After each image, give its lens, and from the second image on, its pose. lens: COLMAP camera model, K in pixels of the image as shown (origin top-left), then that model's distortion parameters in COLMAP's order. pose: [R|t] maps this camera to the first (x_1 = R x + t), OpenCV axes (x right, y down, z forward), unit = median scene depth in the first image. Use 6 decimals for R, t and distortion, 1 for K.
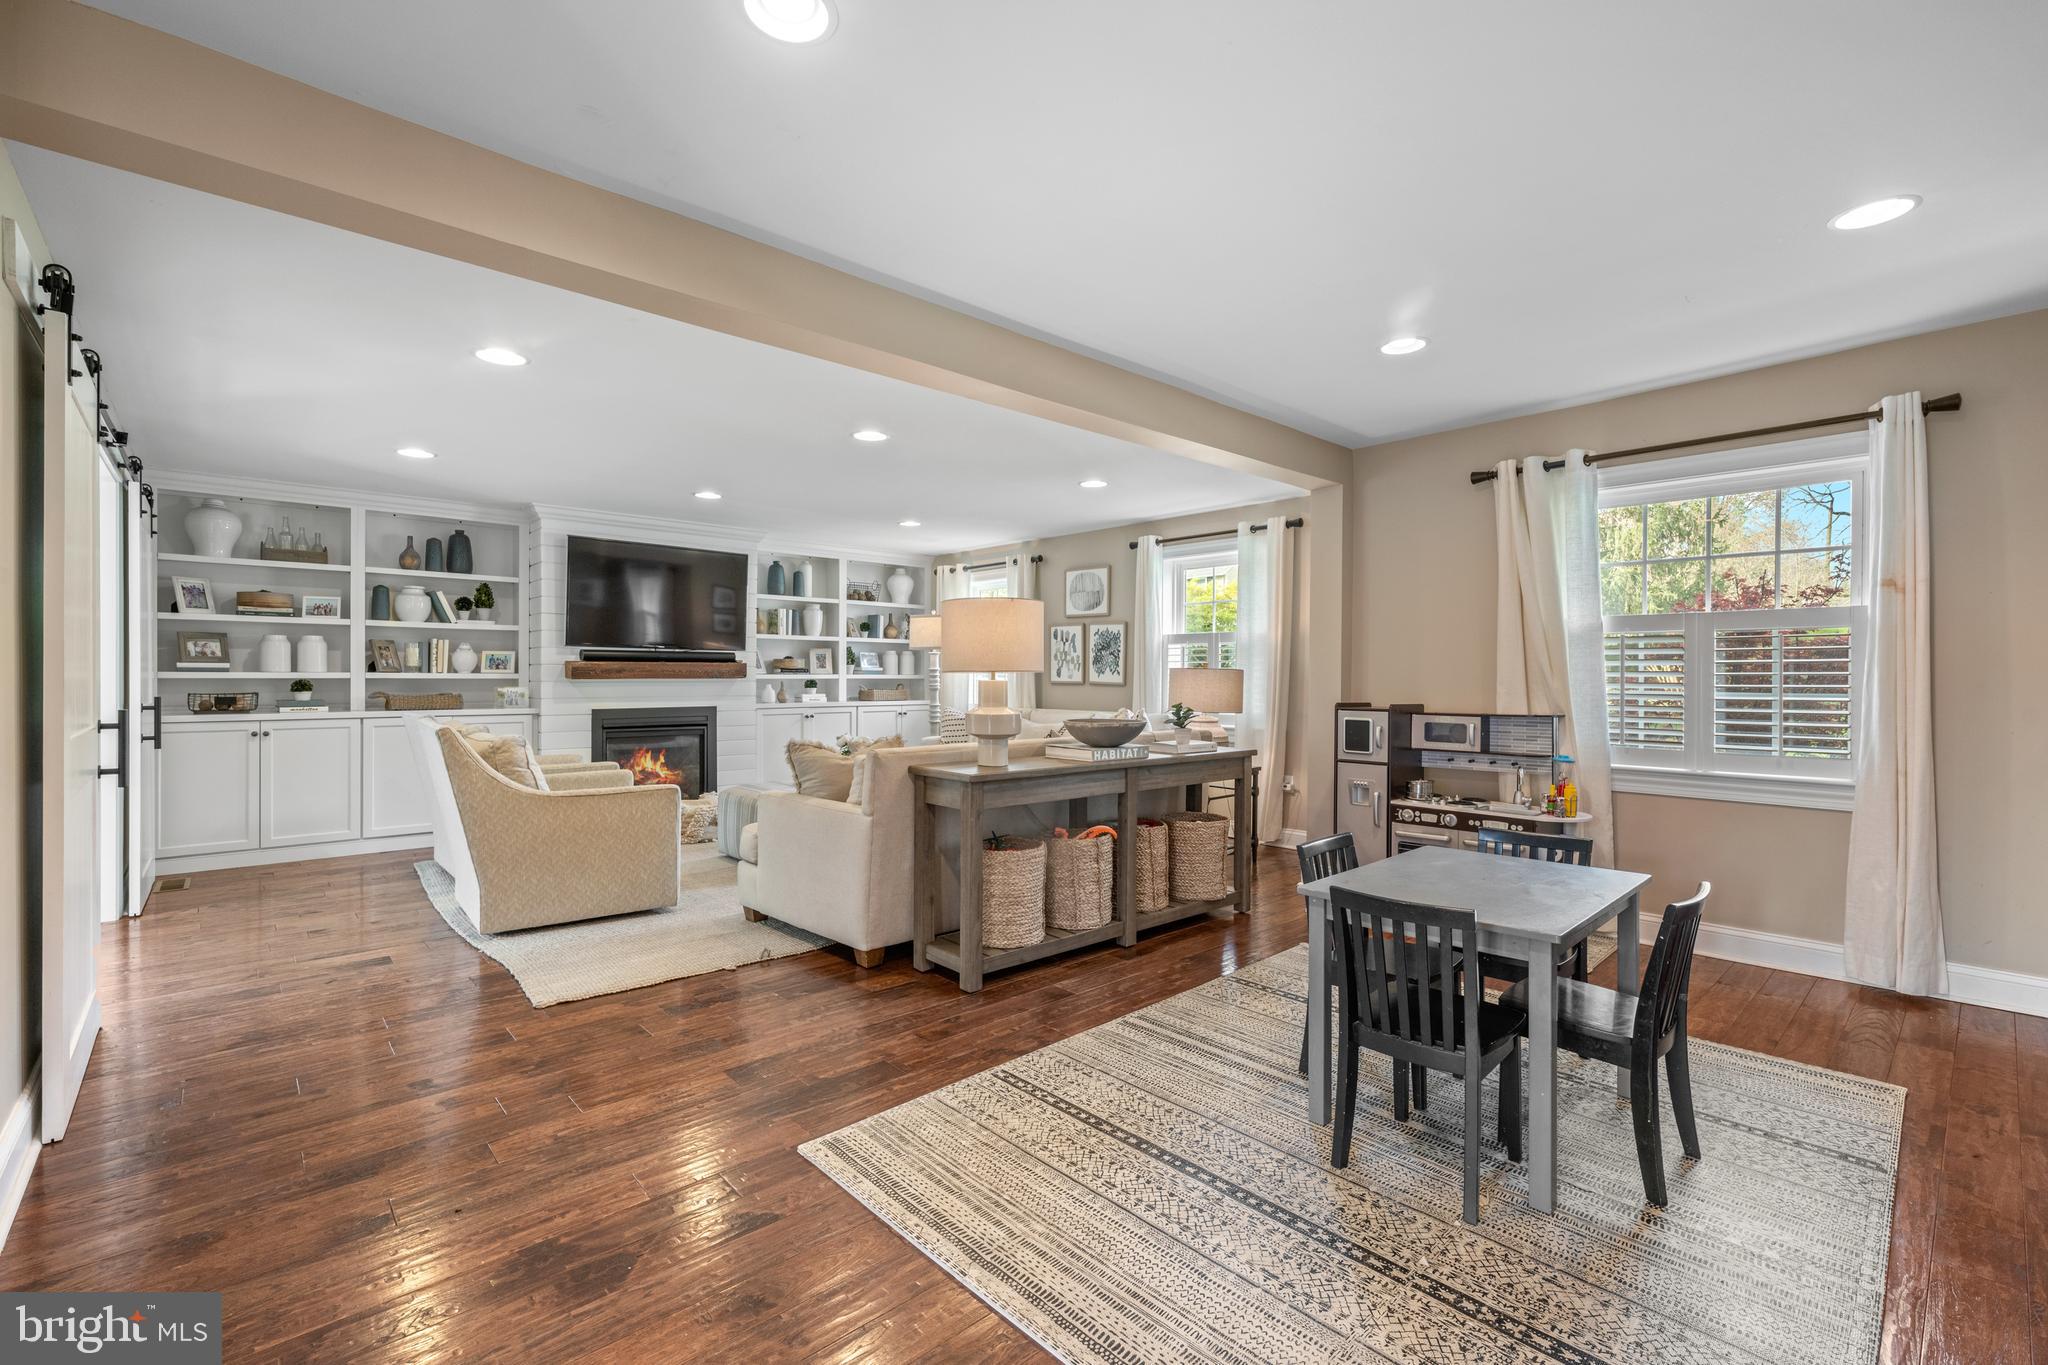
lens RADIAL K [[879.4, 0, 1018.6], [0, 879.4, 678.2], [0, 0, 1]] dist [-0.000185, 0.000705]
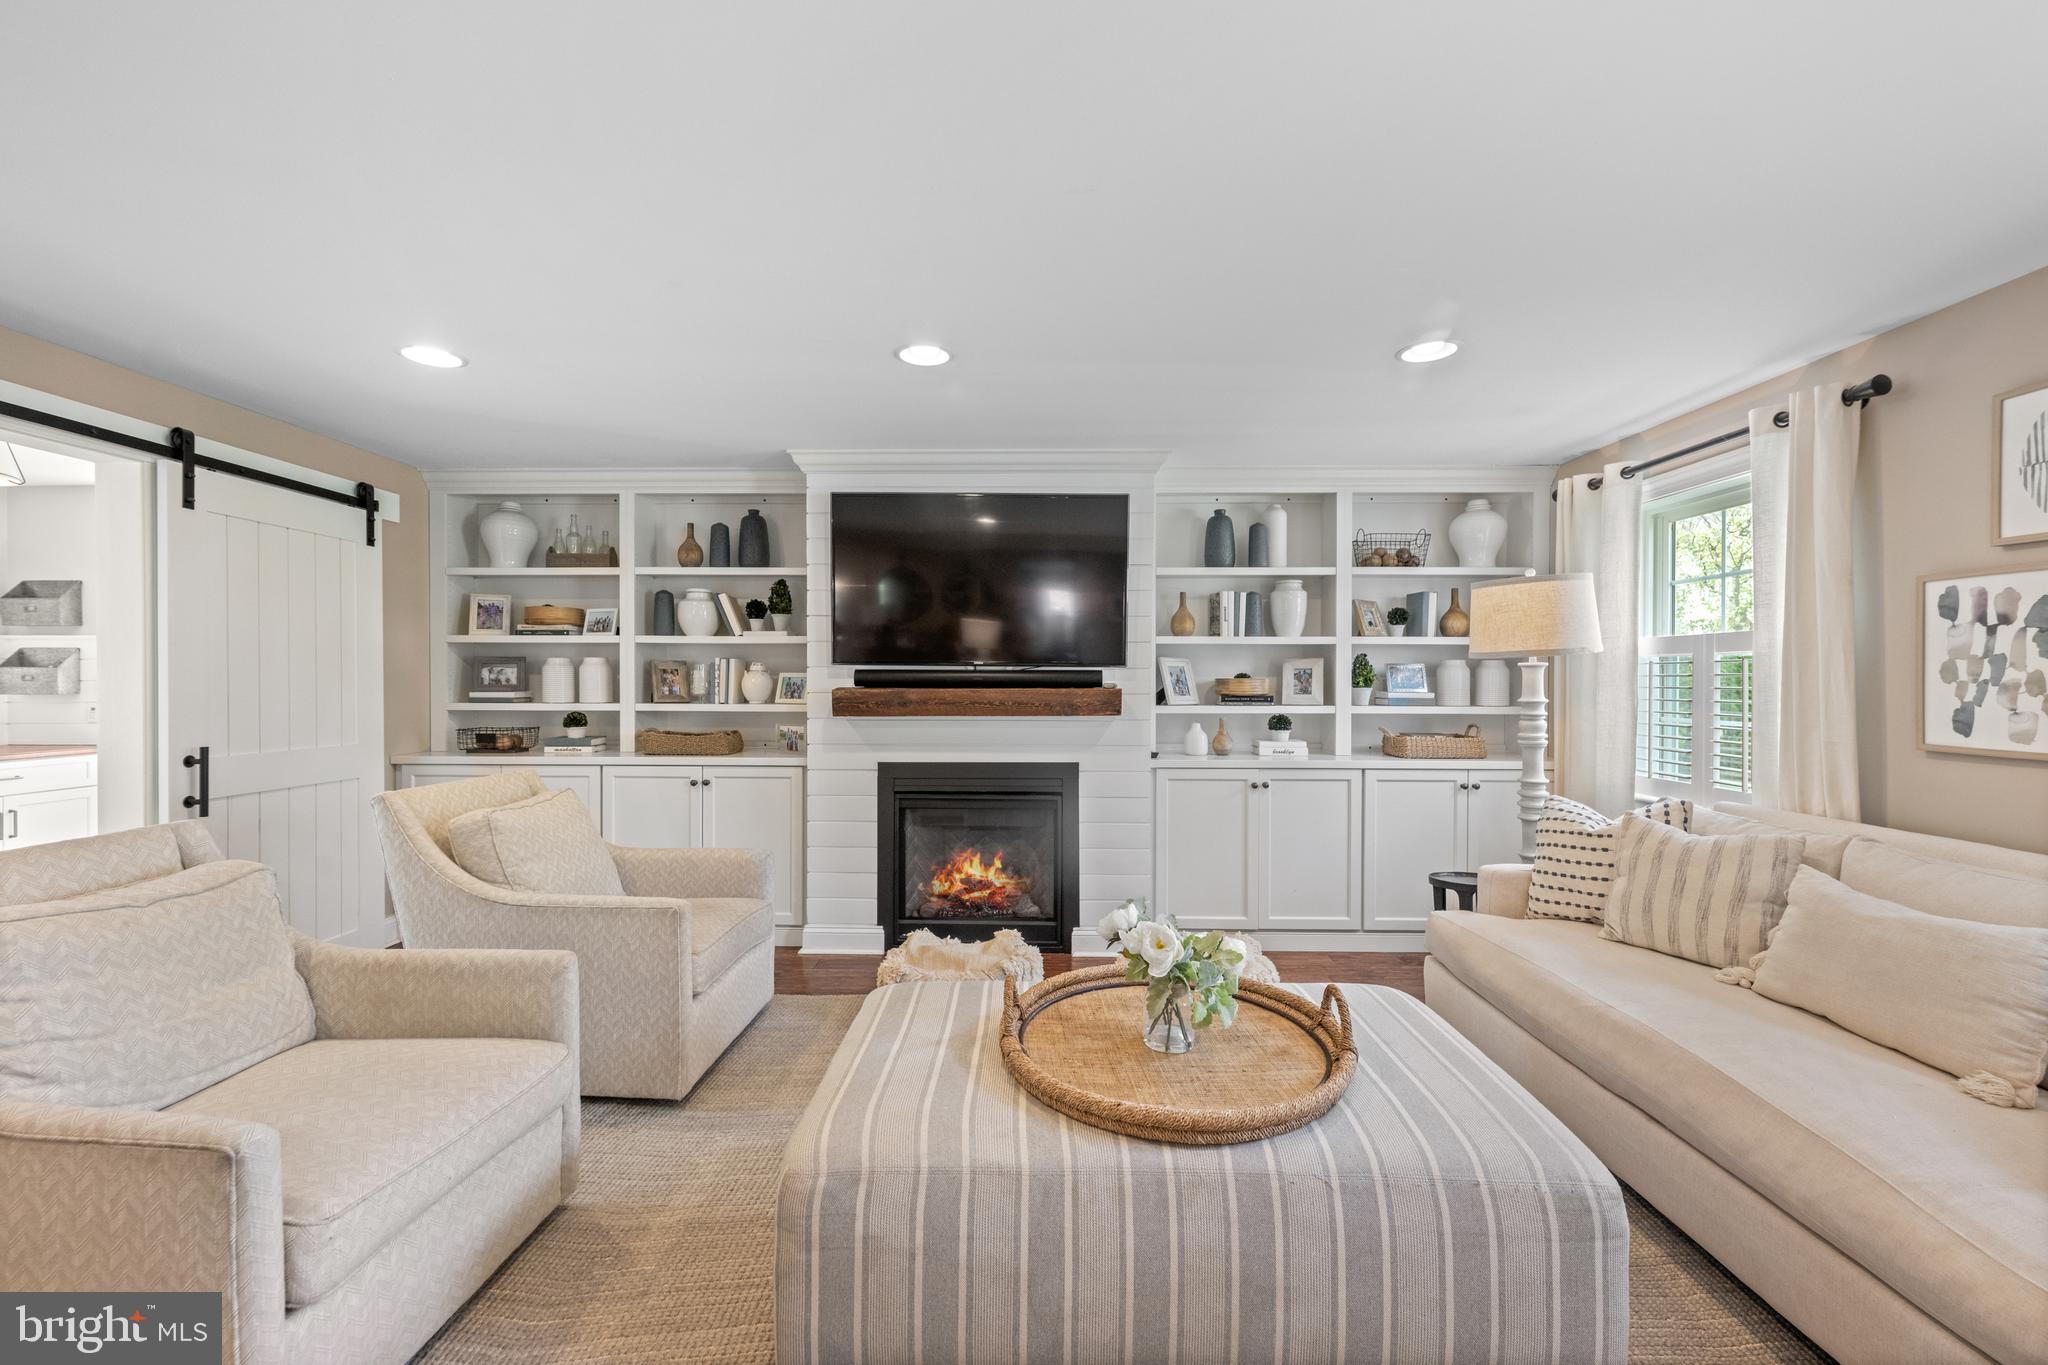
lens RADIAL K [[820.1, 0, 1021.3], [0, 820.1, 682.7], [0, 0, 1]] dist [-0.000808, -0.000122]
pose [[0.731406, 0.001171, -0.681942, -0.002647], [-0.002407, 0.999997, -0.000864, -0.023485], [0.681939, 0.002273, 0.731406, 0.660024]]
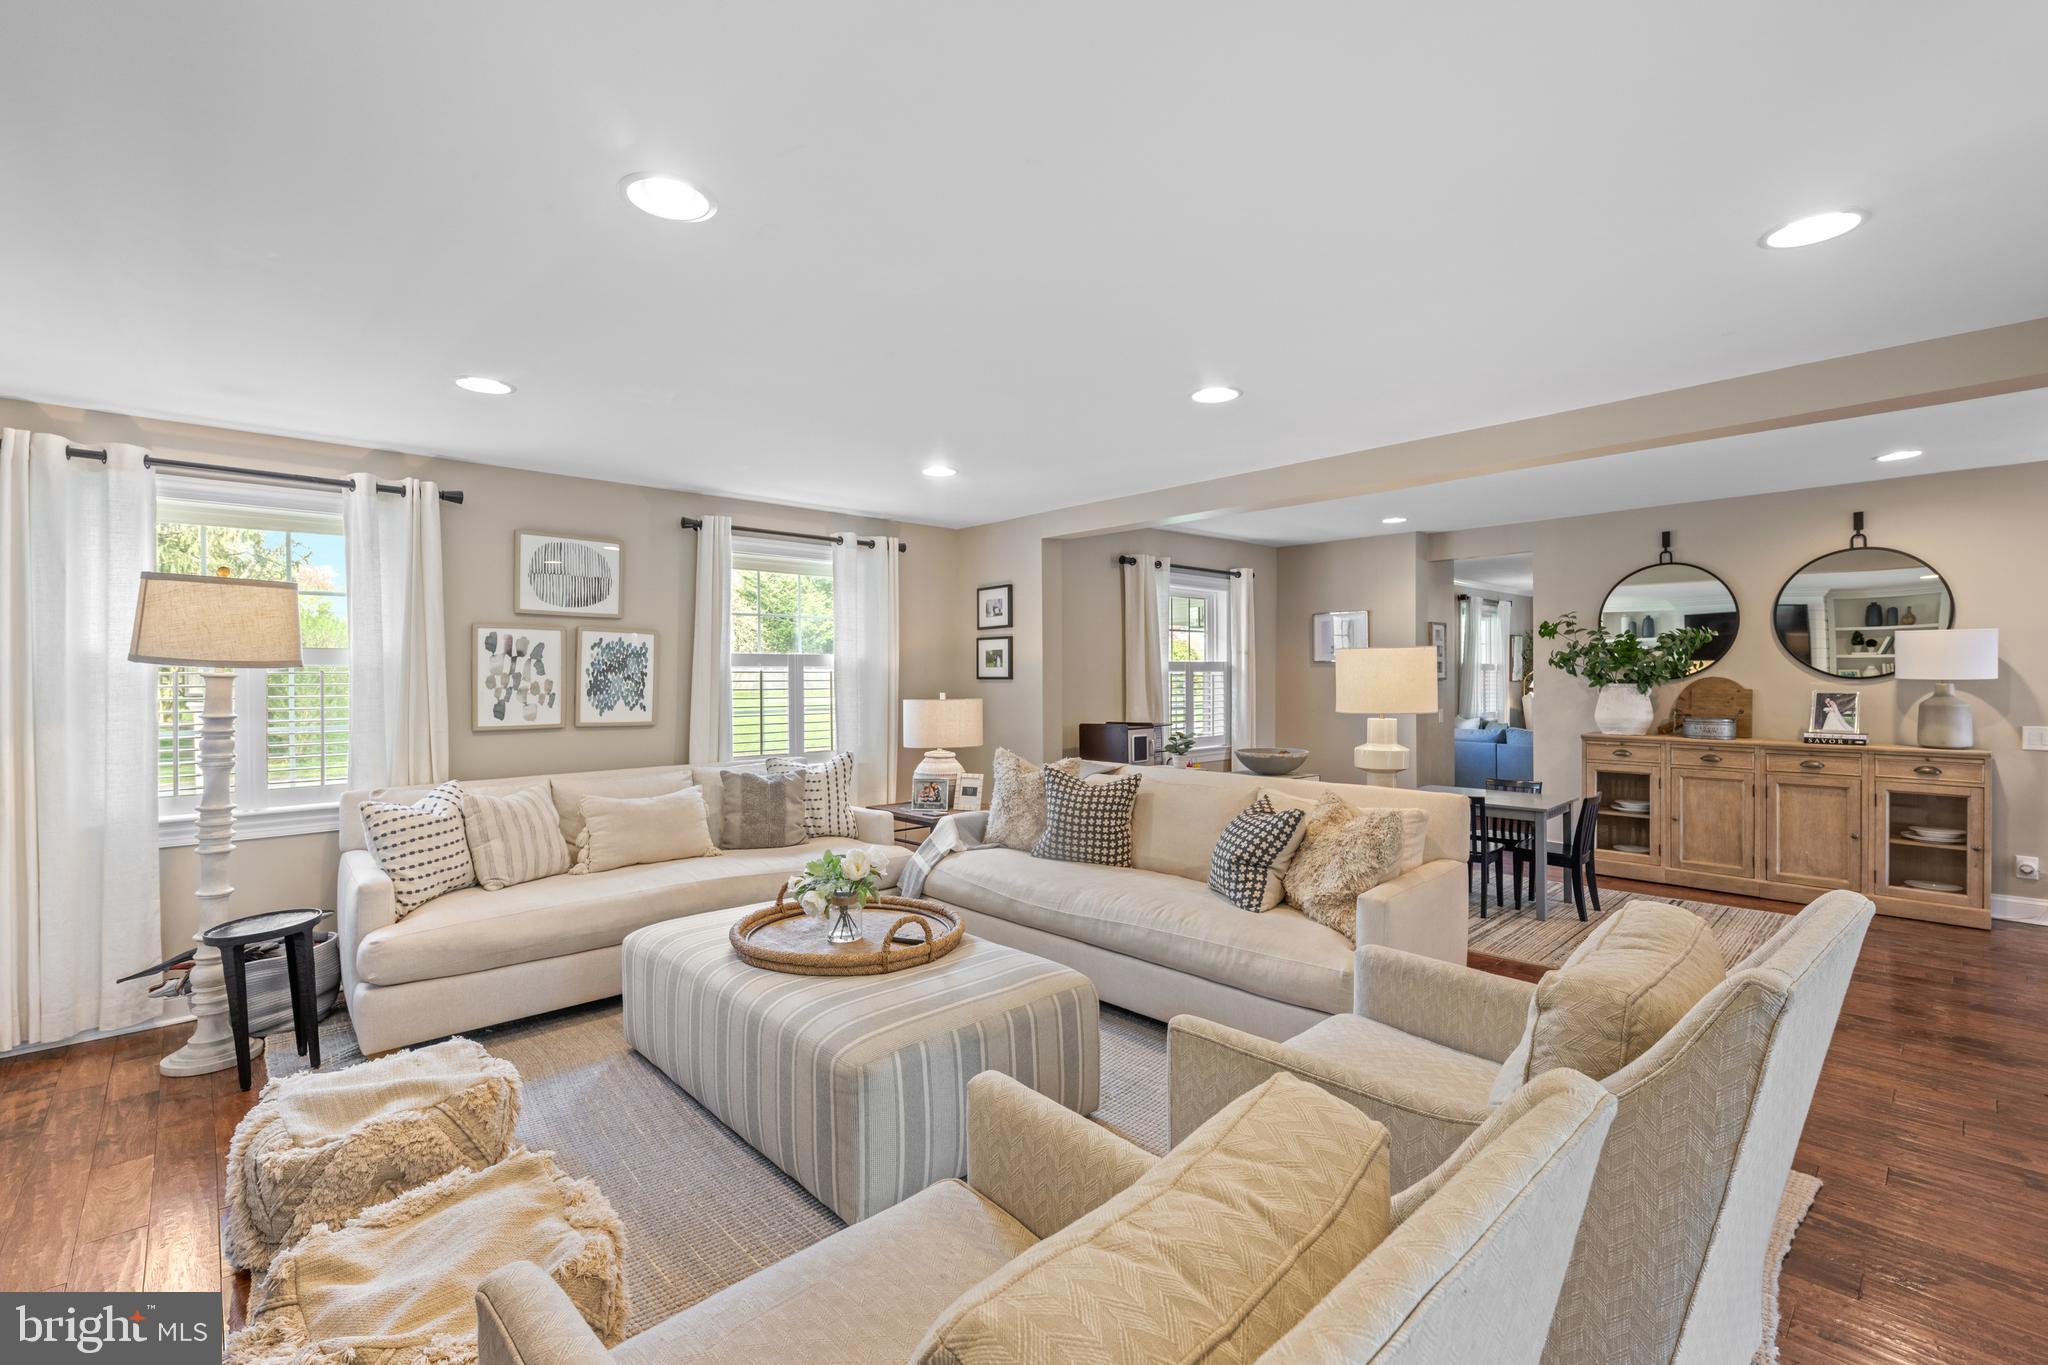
lens RADIAL K [[879.4, 0, 1011.7], [0, 879.4, 676.5], [0, 0, 1]] dist [-0.000185, 0.000705]
pose [[-0.009327, -0.004211, 0.999948, -0.624739], [0.011127, 0.999929, 0.004315, -0.032758], [-0.999895, 0.011166, -0.009279, 0.827045]]
